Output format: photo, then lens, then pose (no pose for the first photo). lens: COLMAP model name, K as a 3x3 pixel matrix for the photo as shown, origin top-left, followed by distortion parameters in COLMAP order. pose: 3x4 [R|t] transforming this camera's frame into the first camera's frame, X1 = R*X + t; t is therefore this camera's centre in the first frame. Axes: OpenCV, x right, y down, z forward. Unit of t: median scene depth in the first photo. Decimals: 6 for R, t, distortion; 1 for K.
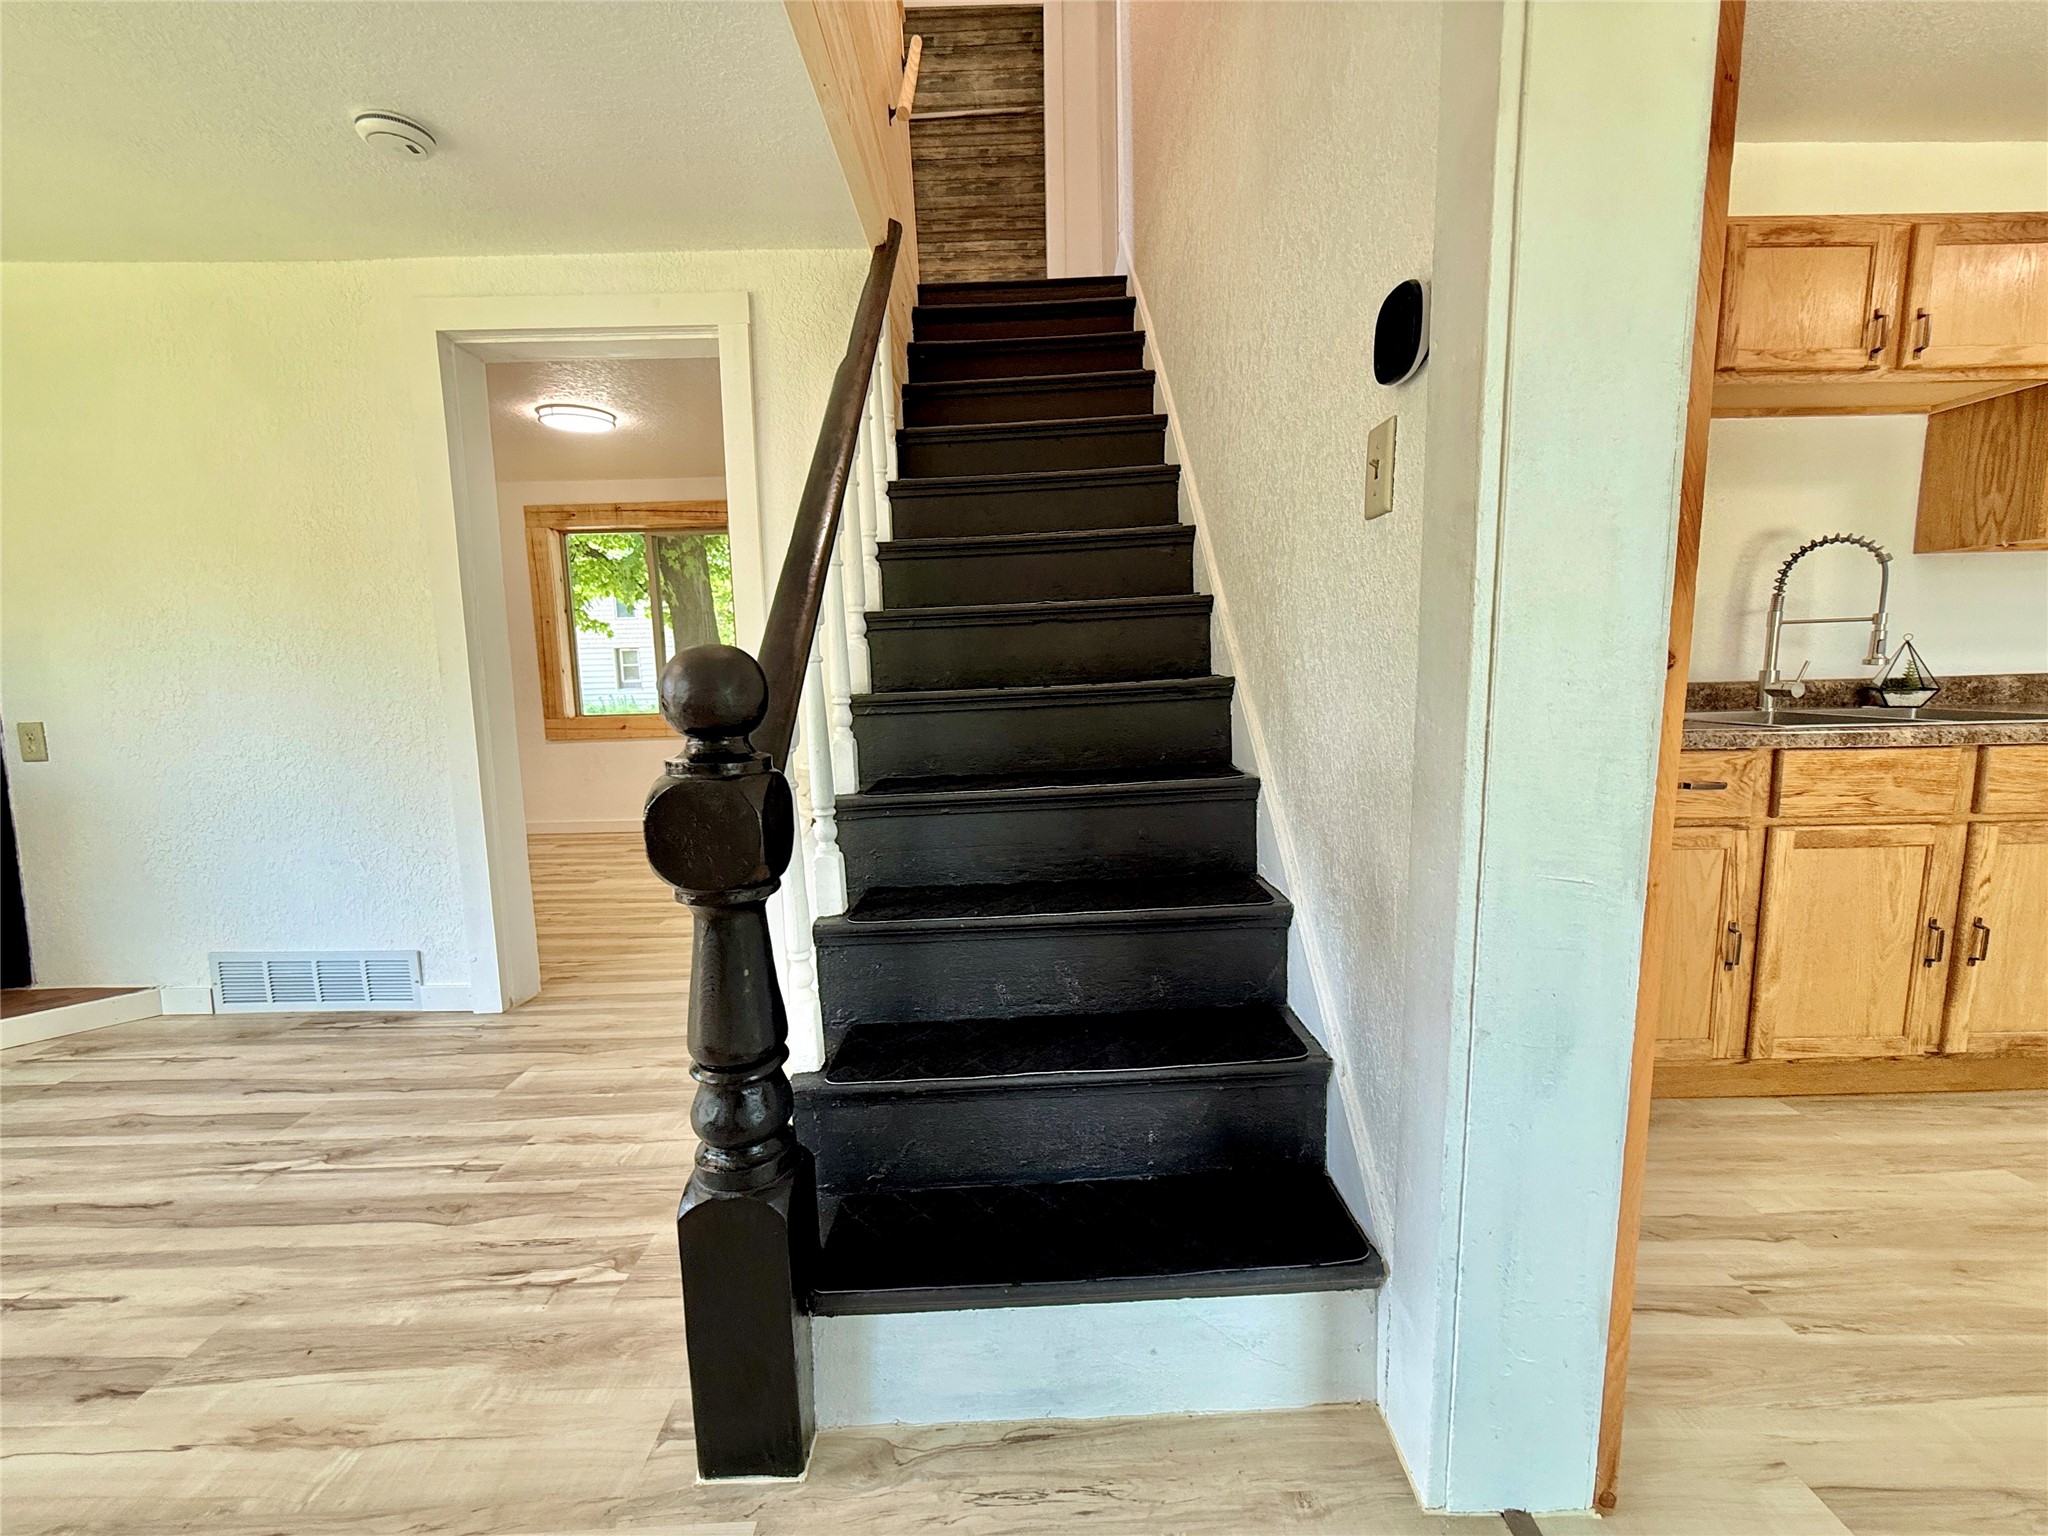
lens RADIAL K [[821.5, 0, 1035.1], [0, 821.5, 765.5], [0, 0, 1]] dist [0.000598, -0.000095]
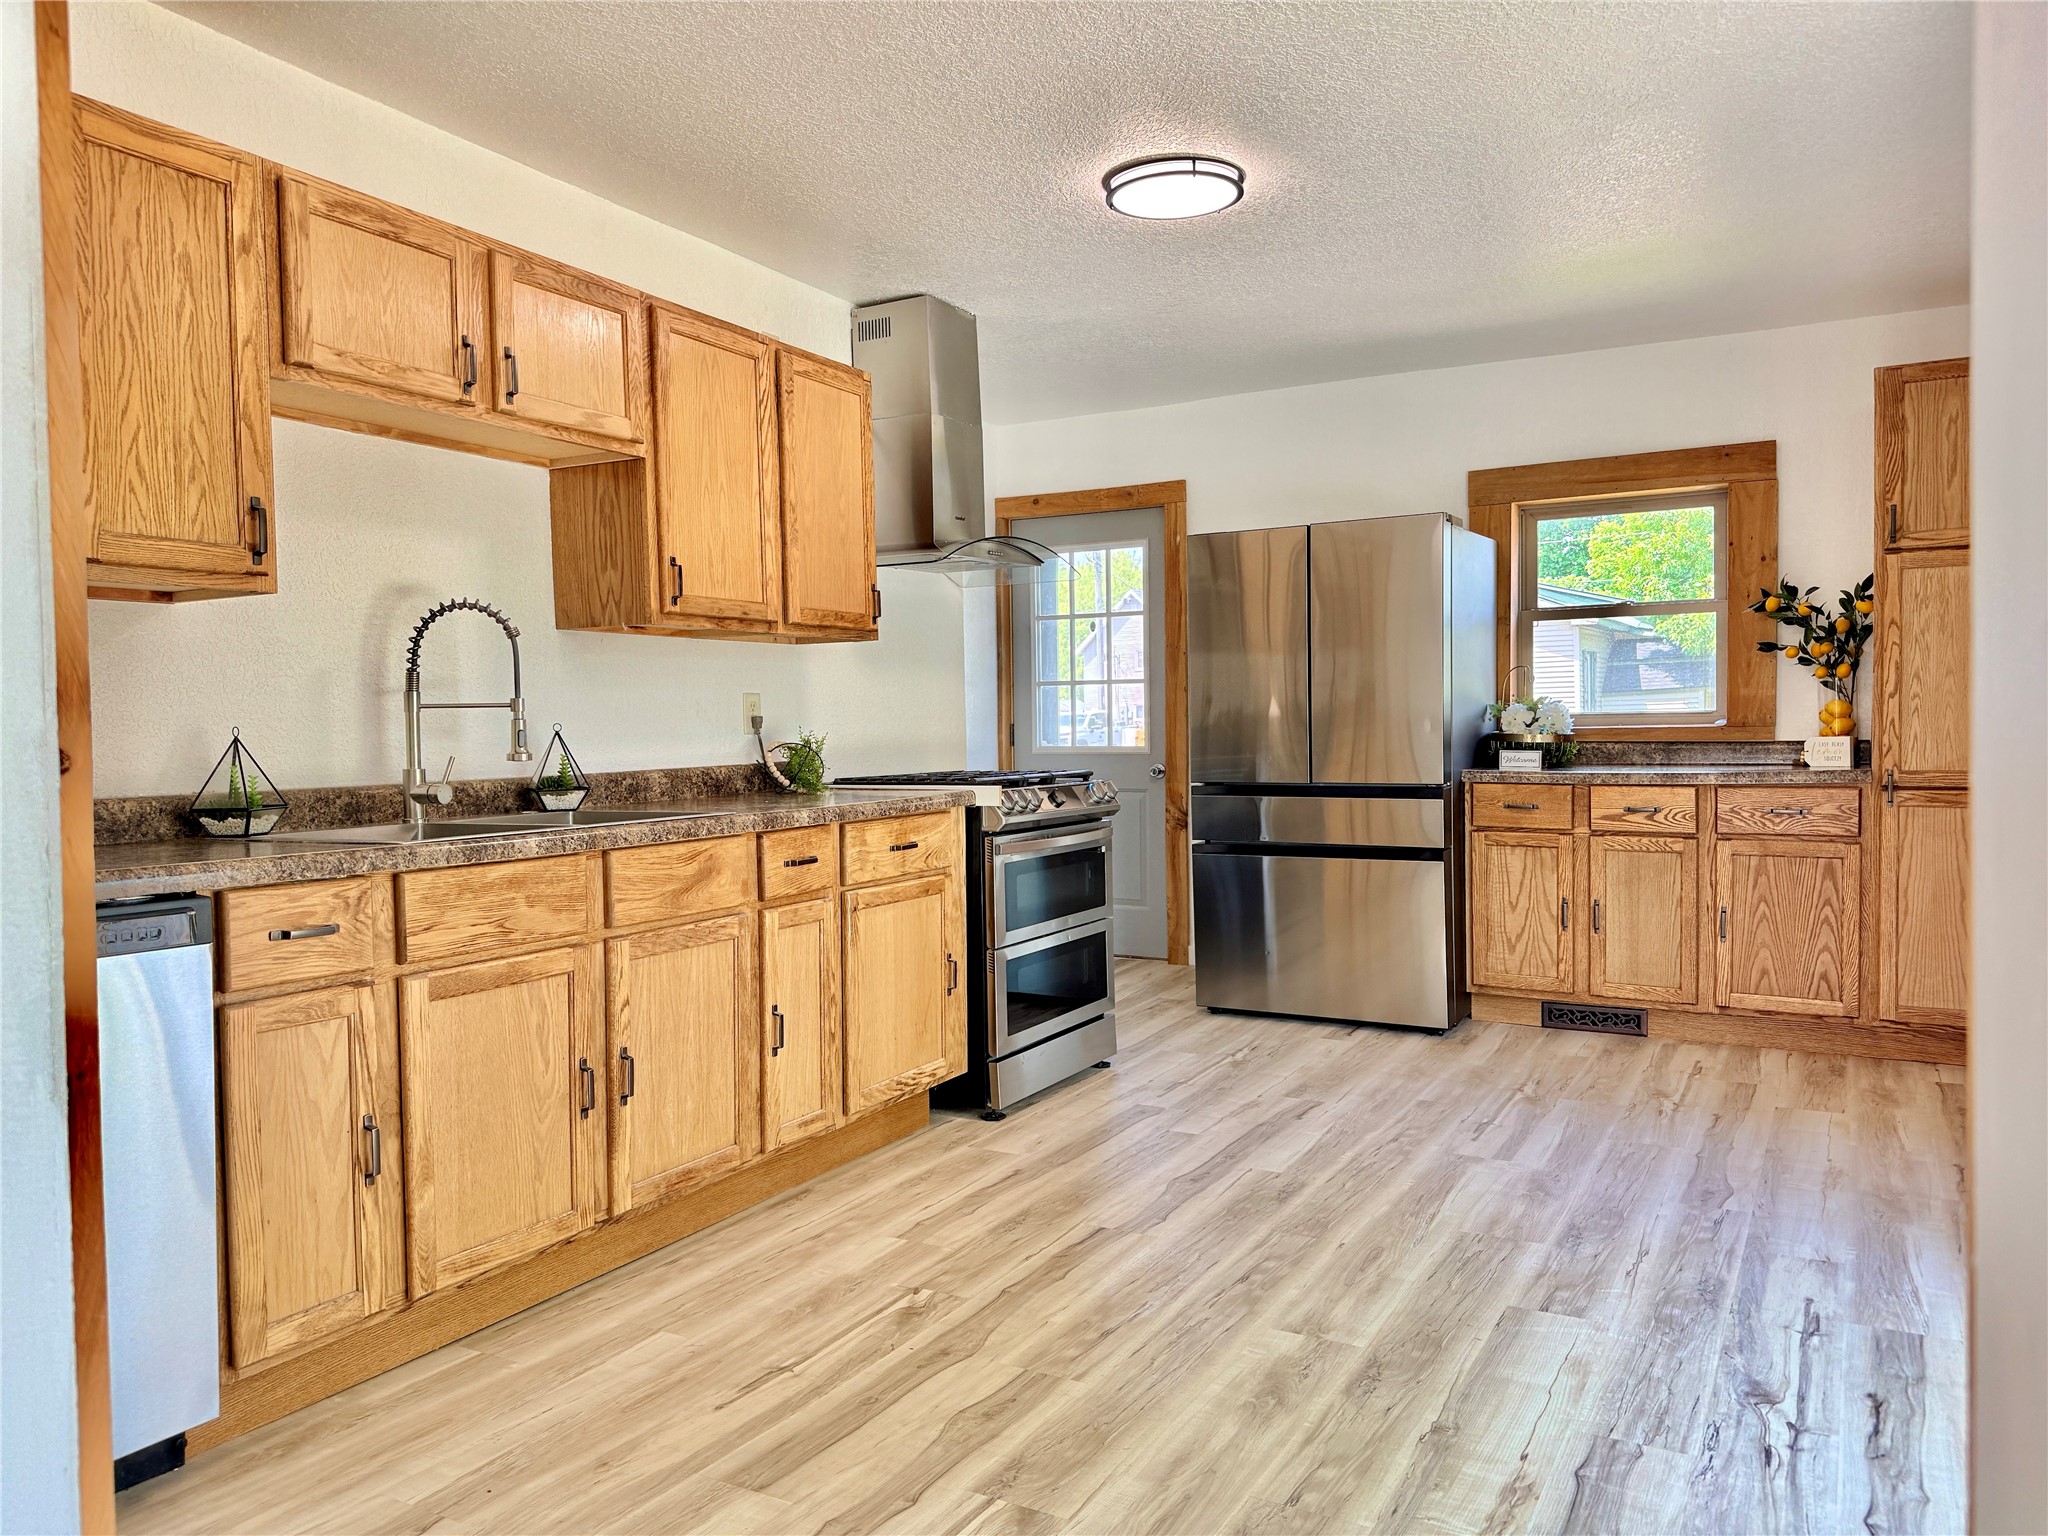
lens RADIAL K [[1438.2, 0, 1024.0], [0, 1438.2, 768.0], [0, 0, 1]] dist [0.071805, -0.107546]
pose [[0.510718, -0.013437, 0.859643, 0.047810], [0.114404, 0.992048, -0.052461, 0.019624], [-0.852103, 0.125139, 0.508194, -0.176379]]
